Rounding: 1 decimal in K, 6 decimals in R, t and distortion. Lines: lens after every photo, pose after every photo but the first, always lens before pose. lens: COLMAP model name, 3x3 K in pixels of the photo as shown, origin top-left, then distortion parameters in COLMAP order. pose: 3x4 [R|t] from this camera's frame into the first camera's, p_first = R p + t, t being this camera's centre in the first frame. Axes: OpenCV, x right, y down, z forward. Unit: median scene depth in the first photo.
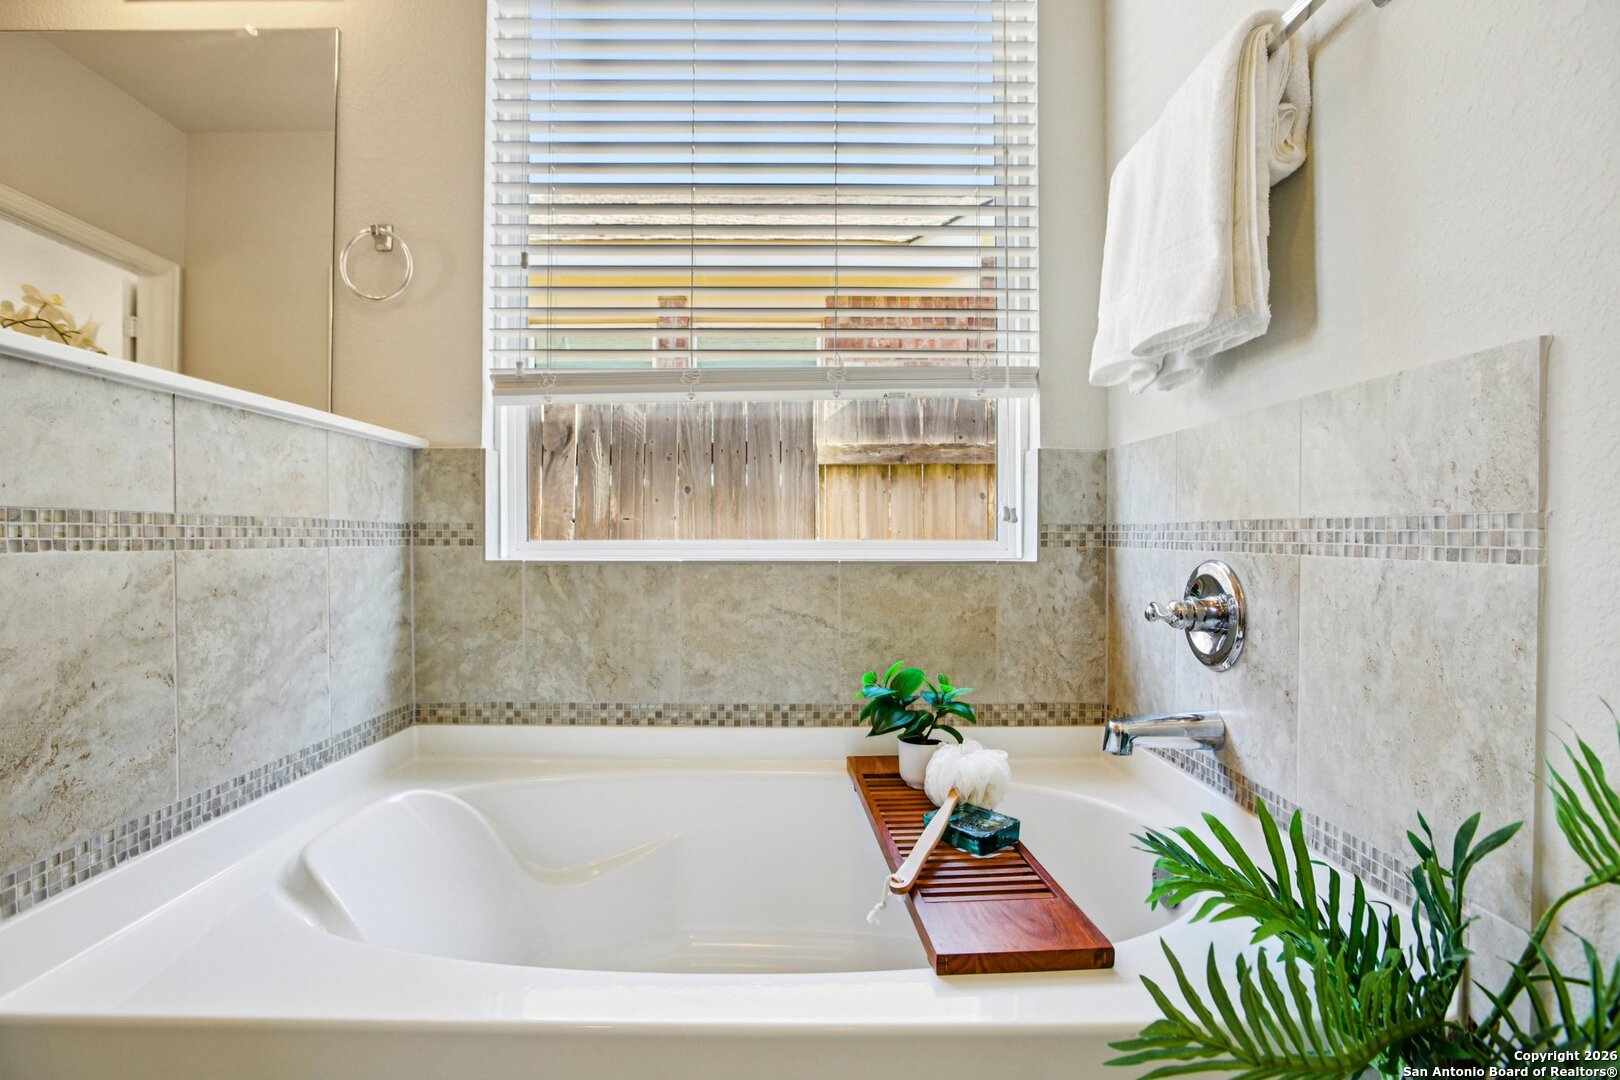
lens RADIAL K [[772.4, 0, 808.9], [0, 772.4, 540.0], [0, 0, 1]] dist [-0.032609, 0.006403]
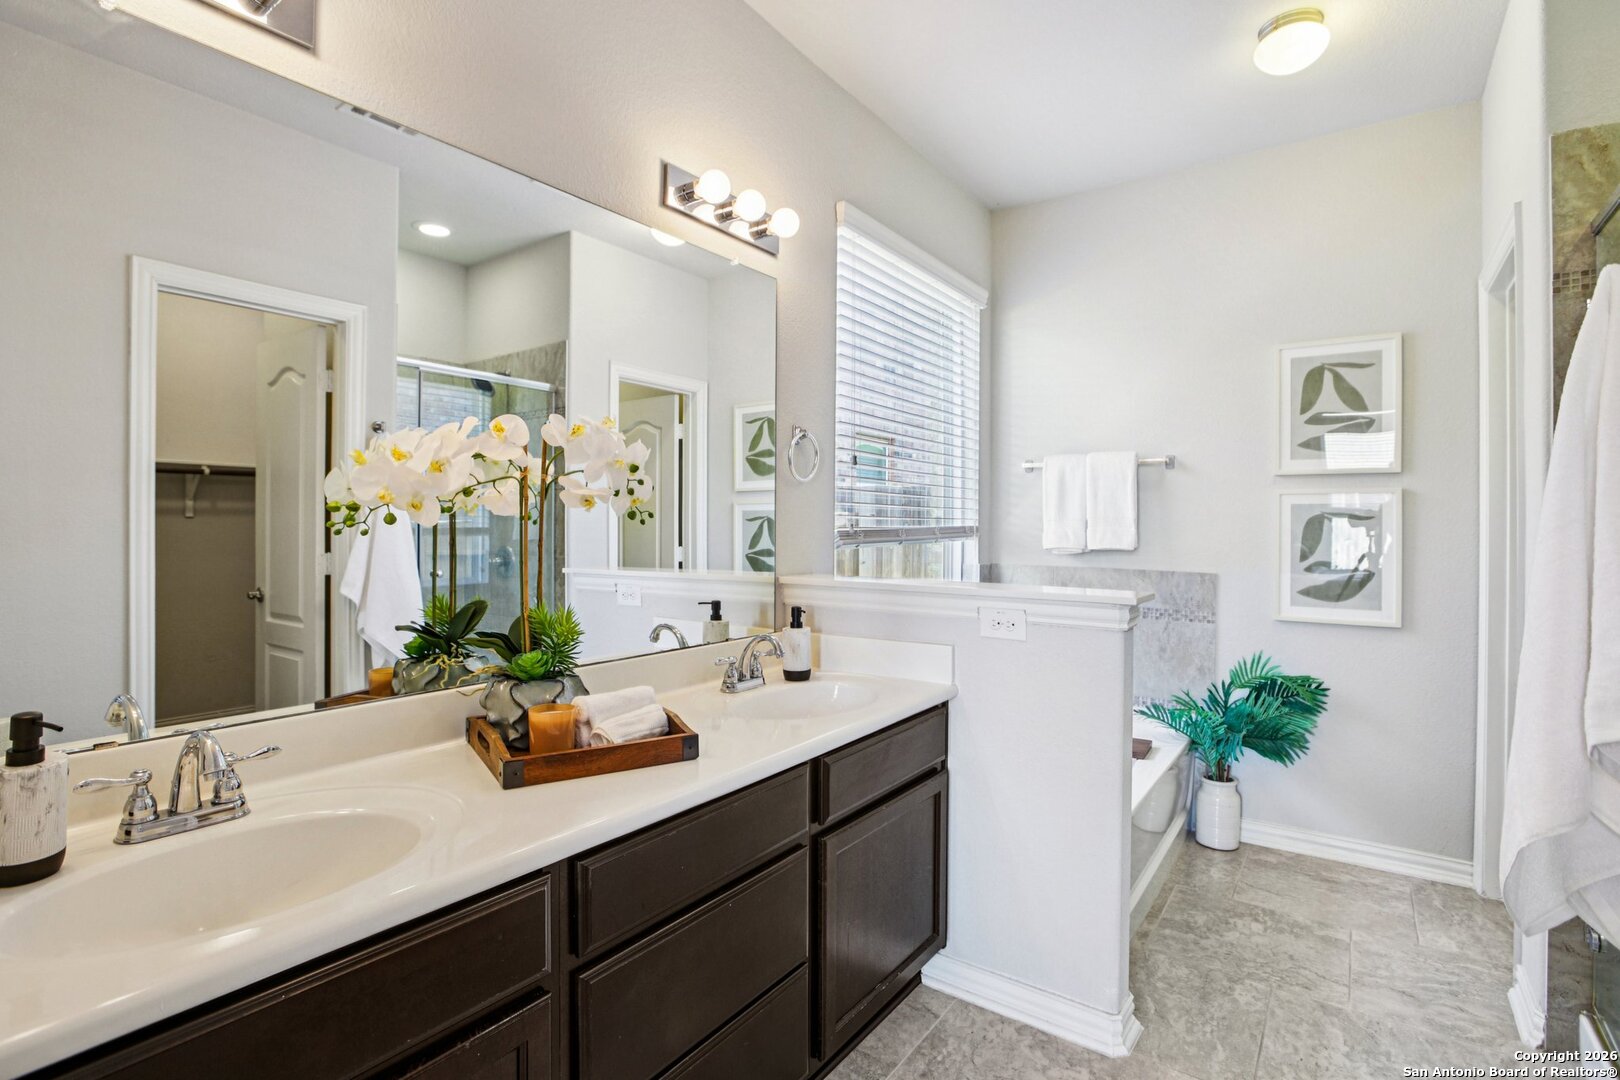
lens RADIAL K [[772.4, 0, 813.3], [0, 772.4, 519.6], [0, 0, 1]] dist [-0.032609, 0.006403]
pose [[0.587903, 0.008341, 0.808888, -3.632308], [-0.003966, 0.999965, -0.007428, -0.477800], [-0.808922, 0.001159, 0.587915, 0.219451]]
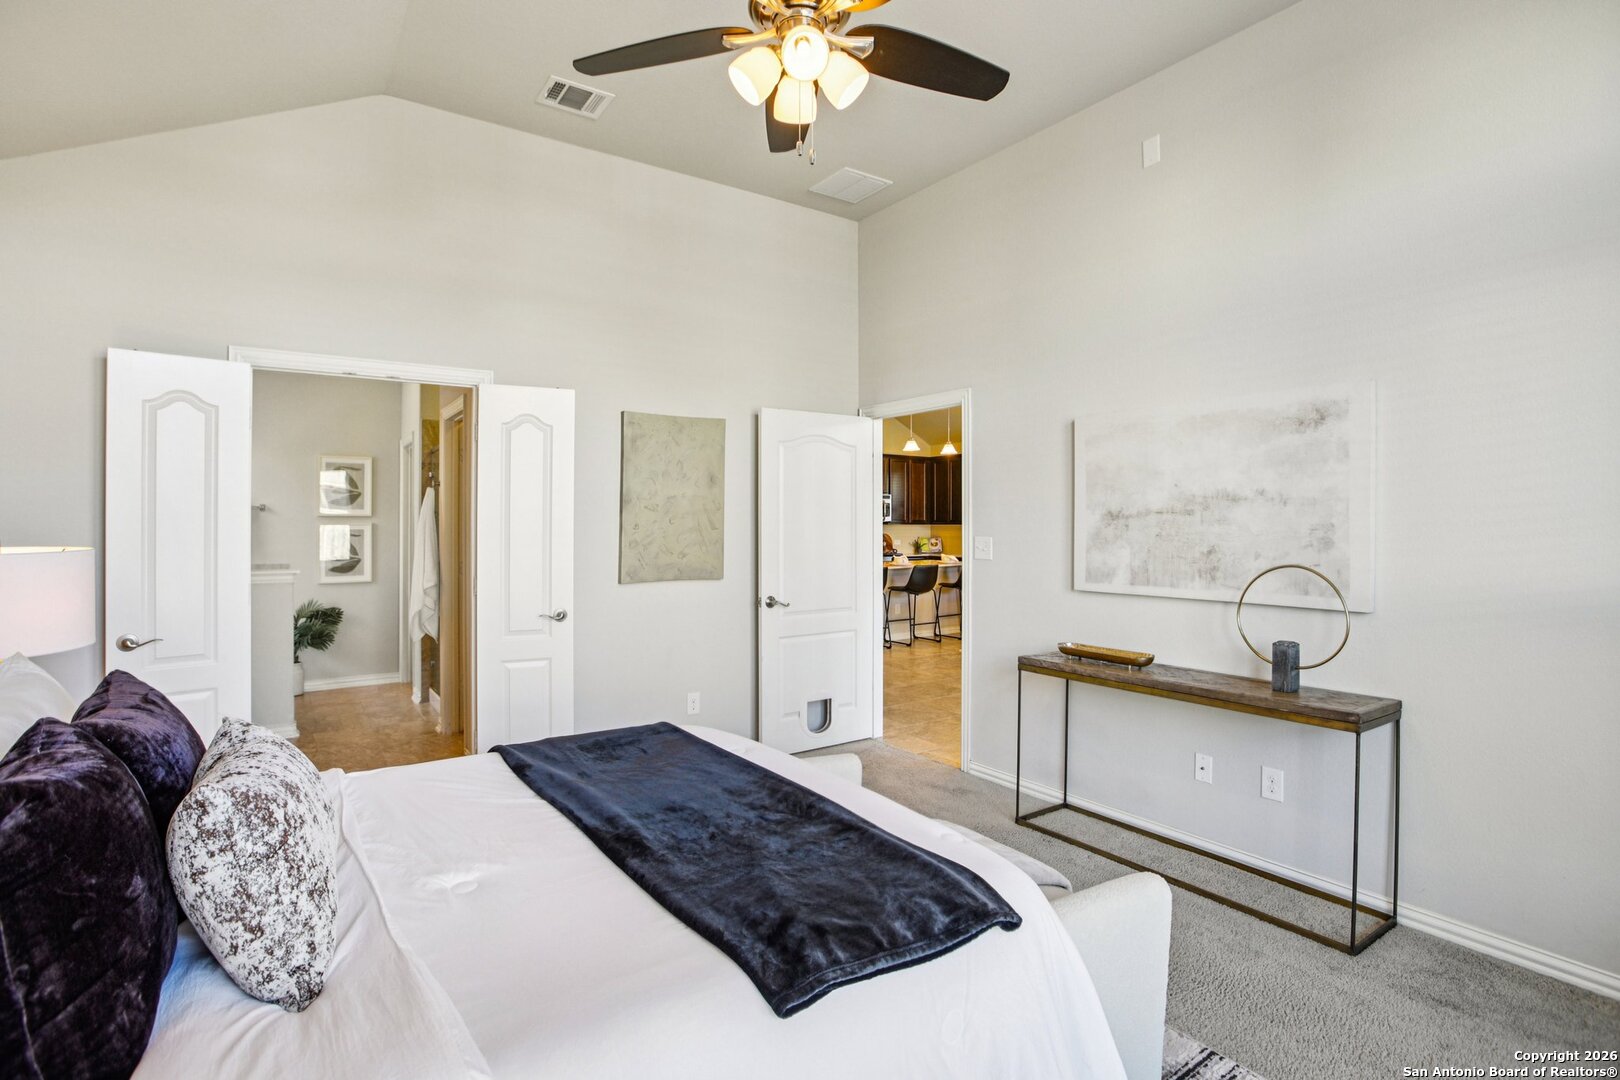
lens RADIAL K [[772.4, 0, 792.1], [0, 772.4, 517.5], [0, 0, 1]] dist [-0.032609, 0.006403]
pose [[-0.545687, 0.009431, 0.837936, -8.800810], [0.005501, 0.999955, -0.007672, -0.631116], [-0.837971, 0.000423, -0.545715, 0.805587]]
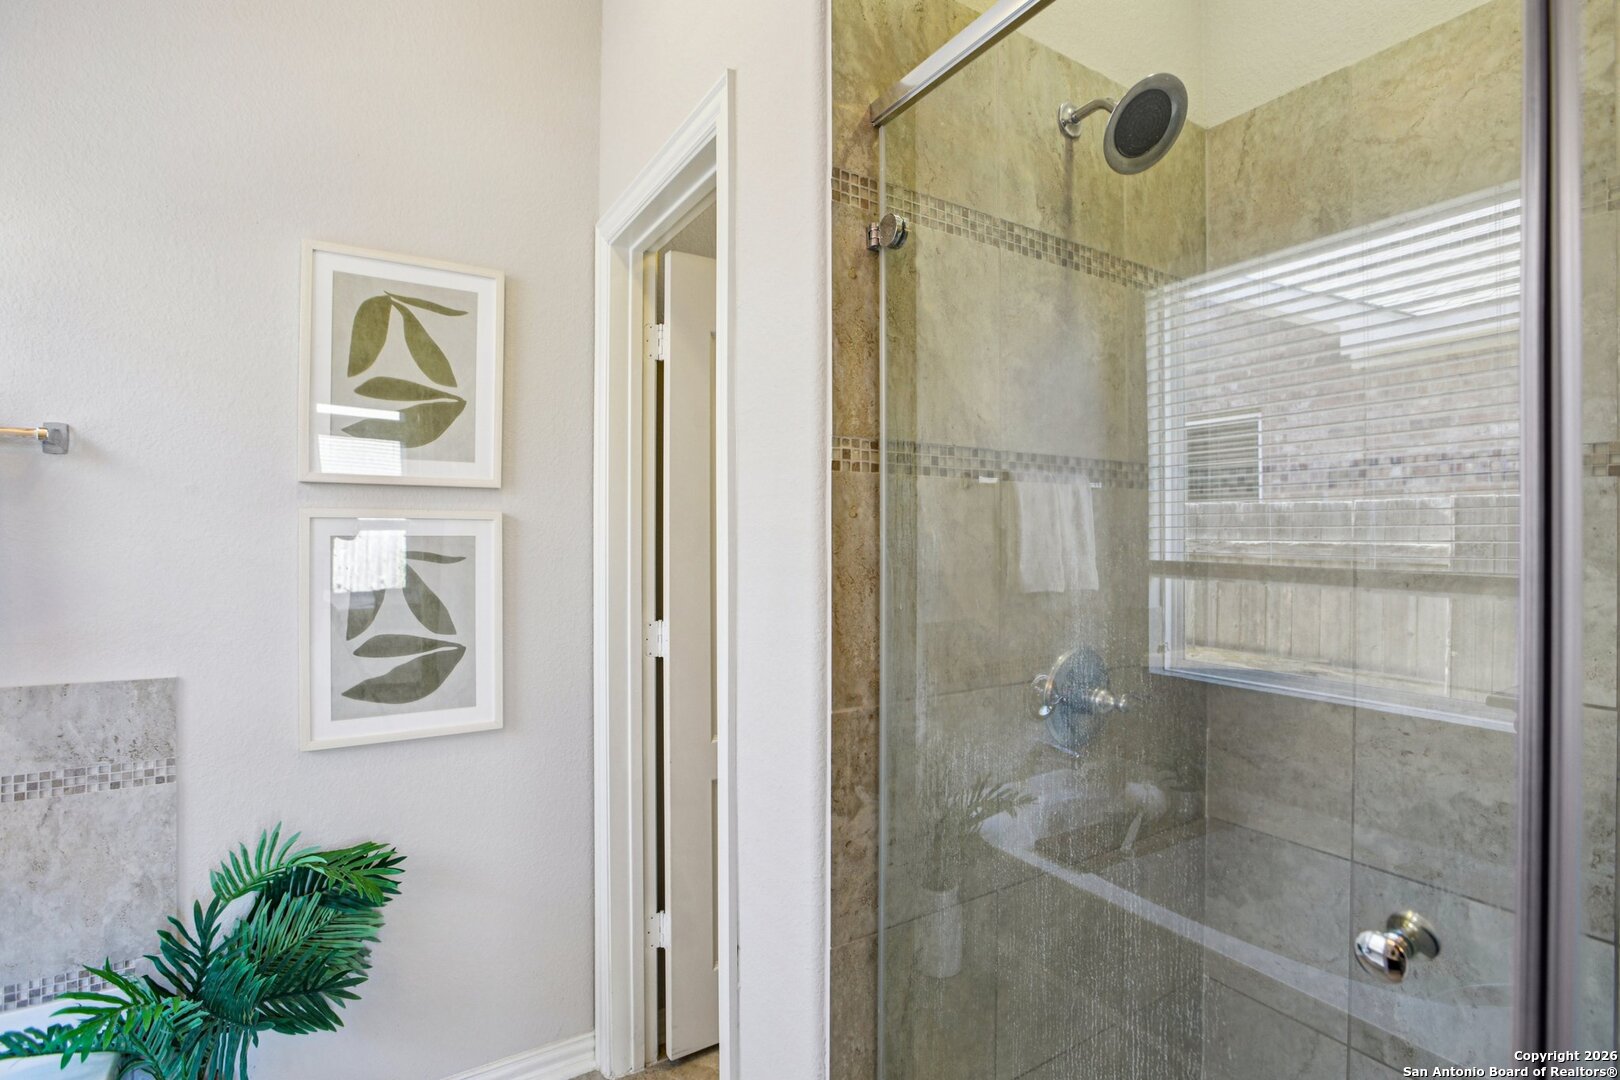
lens RADIAL K [[772.4, 0, 821.1], [0, 772.4, 538.6], [0, 0, 1]] dist [-0.032609, 0.006403]
pose [[-0.527208, 0.002004, 0.849734, -1.641368], [0.004055, 0.999992, 0.000157, -0.579691], [-0.849727, 0.003528, -0.527212, 0.488579]]
